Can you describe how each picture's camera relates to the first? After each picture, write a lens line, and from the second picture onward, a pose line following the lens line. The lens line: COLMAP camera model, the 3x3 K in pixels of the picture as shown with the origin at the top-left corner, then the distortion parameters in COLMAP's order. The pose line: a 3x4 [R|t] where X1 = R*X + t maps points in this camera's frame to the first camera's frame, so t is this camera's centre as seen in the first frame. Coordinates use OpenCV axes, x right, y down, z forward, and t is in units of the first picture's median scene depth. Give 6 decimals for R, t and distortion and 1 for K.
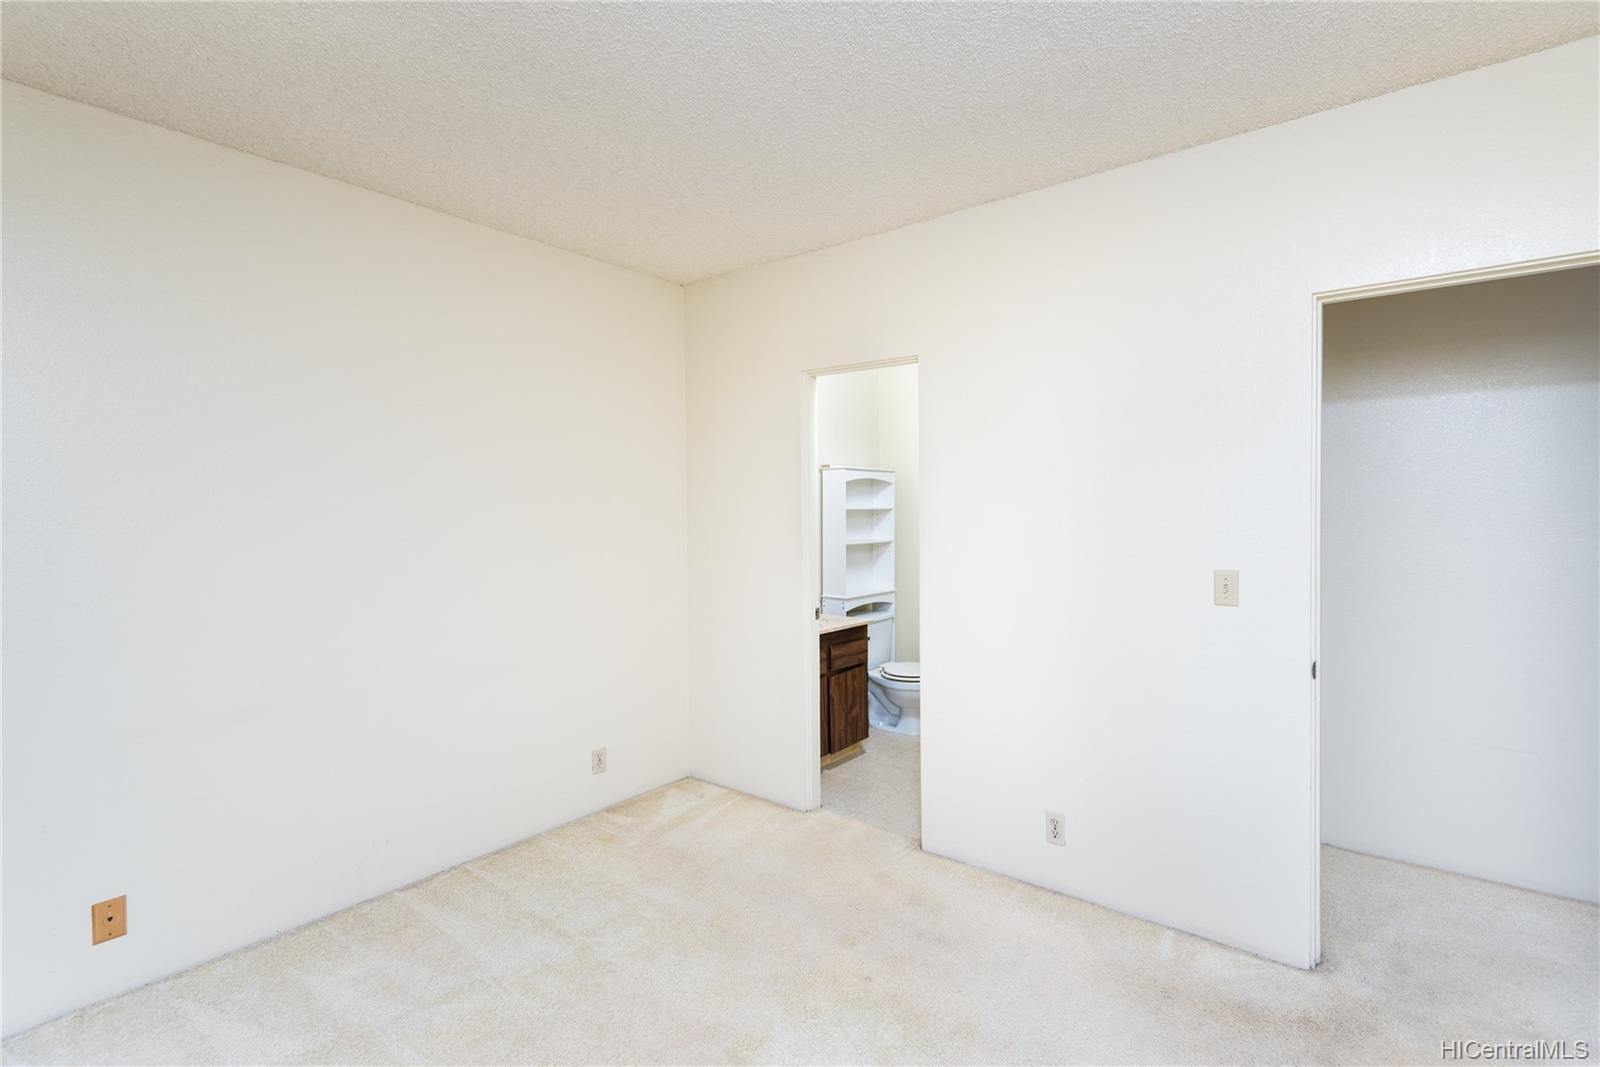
lens RADIAL K [[734.3, 0, 806.1], [0, 734.3, 528.9], [0, 0, 1]] dist [0.001199, -0.000597]
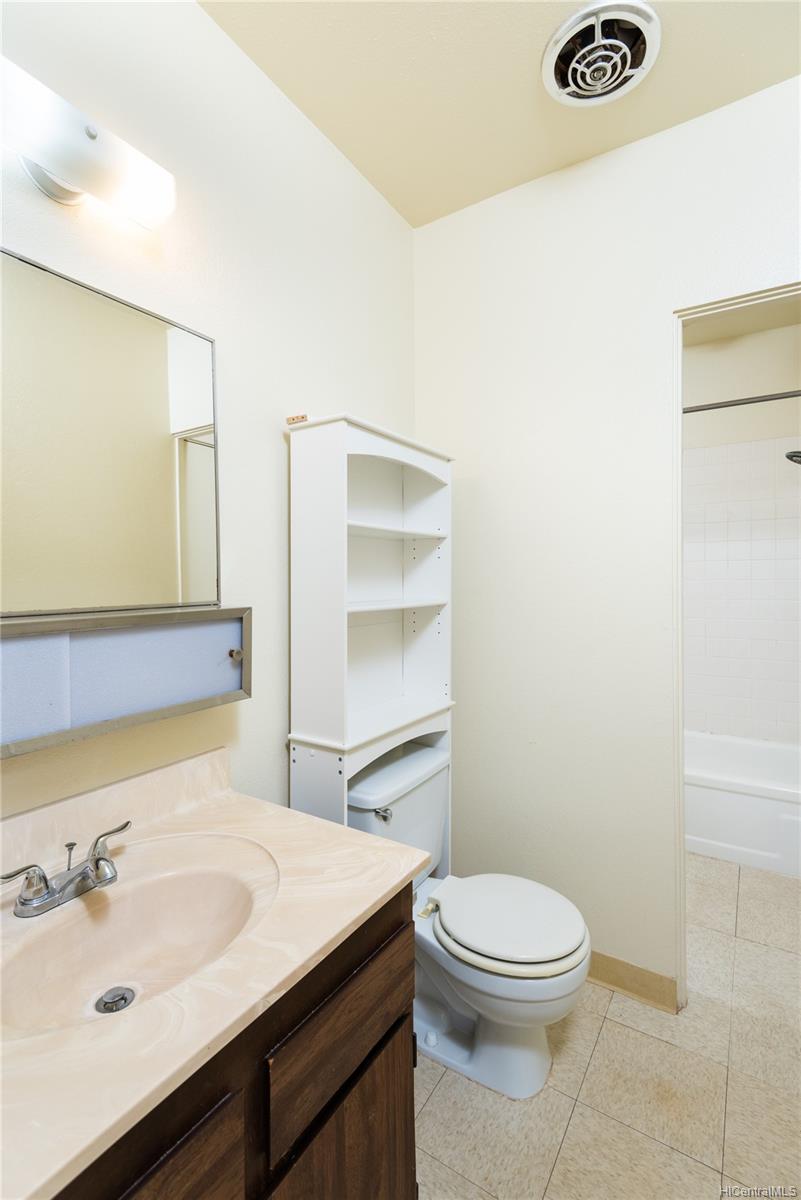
lens RADIAL K [[550.7, 0, 401.6], [0, 550.7, 598.8], [0, 0, 1]] dist [0.001199, -0.000597]
pose [[0.991705, -0.001667, 0.128521, 0.042550], [0.001381, 0.999996, 0.002315, 0.012441], [-0.128524, -0.002119, 0.991704, 0.661123]]
